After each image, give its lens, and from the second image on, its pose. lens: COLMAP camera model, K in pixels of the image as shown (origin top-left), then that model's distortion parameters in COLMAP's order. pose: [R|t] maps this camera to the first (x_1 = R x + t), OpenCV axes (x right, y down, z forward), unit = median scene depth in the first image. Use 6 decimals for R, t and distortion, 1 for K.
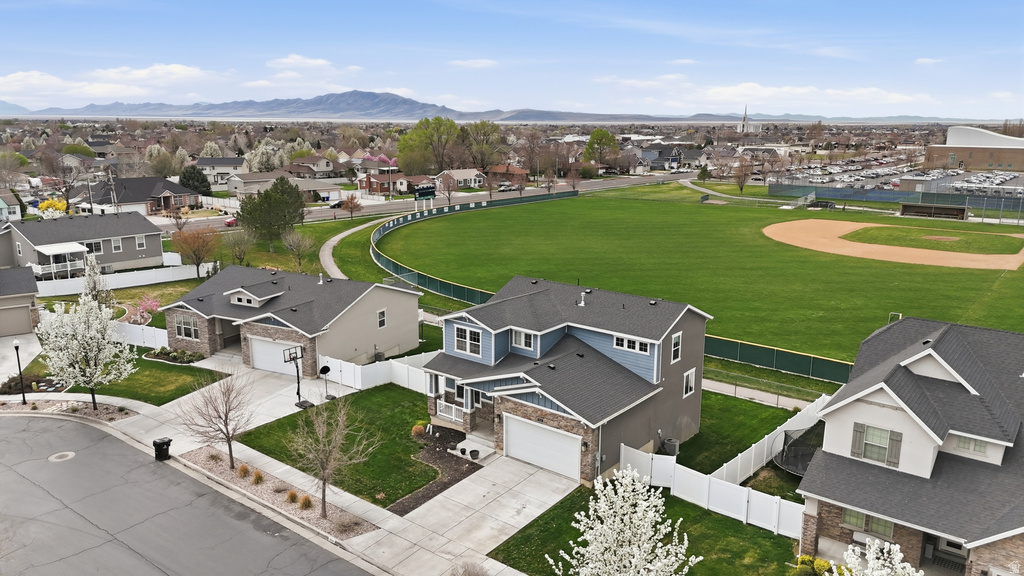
lens RADIAL K [[753.4, 0, 512.4], [0, 753.4, 290.3], [0, 0, 1]] dist [0.082614, -0.077882]
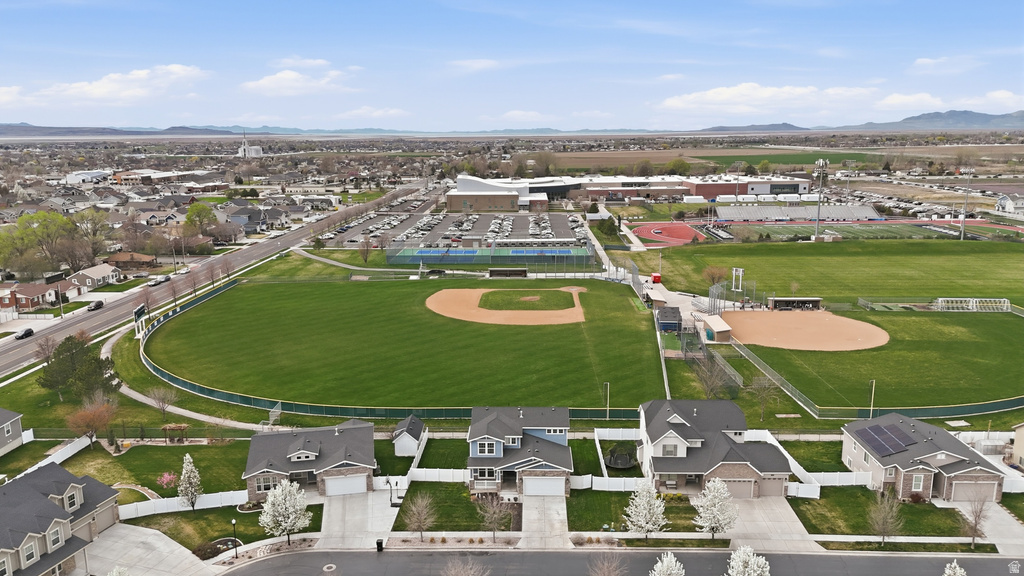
lens RADIAL K [[753.4, 0, 514.7], [0, 753.4, 284.4], [0, 0, 1]] dist [0.082614, -0.077882]
pose [[0.797055, -0.132237, 0.589250, -1.151665], [0.145603, 0.989027, 0.025001, -0.415098], [-0.586091, 0.065870, 0.807564, -0.747566]]
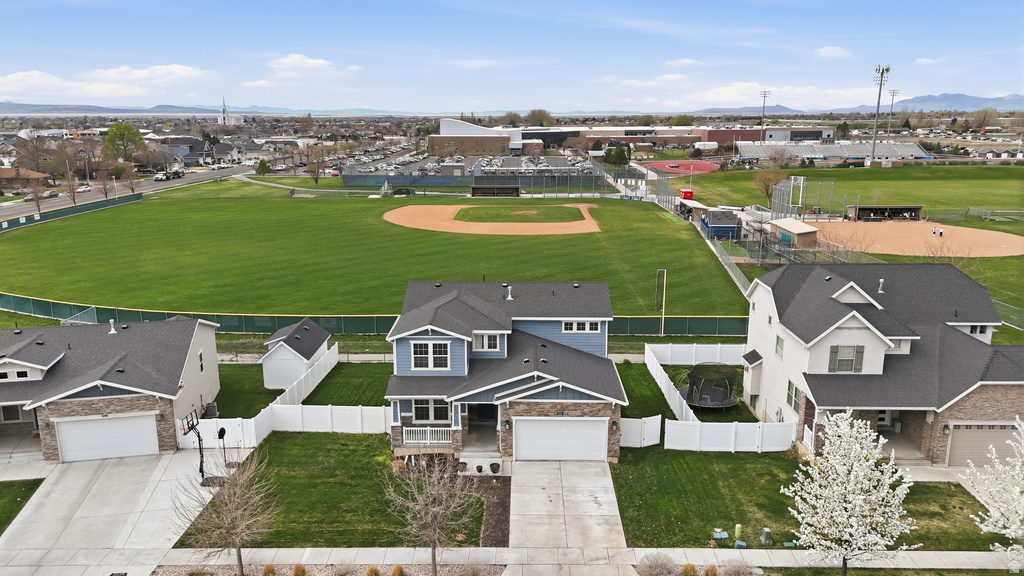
lens RADIAL K [[753.4, 0, 514.3], [0, 753.4, 289.9], [0, 0, 1]] dist [0.082614, -0.077882]
pose [[0.791340, -0.147499, 0.593316, -0.509488], [0.142129, 0.988256, 0.056116, -0.049171], [-0.594626, 0.039921, 0.803011, 0.191755]]
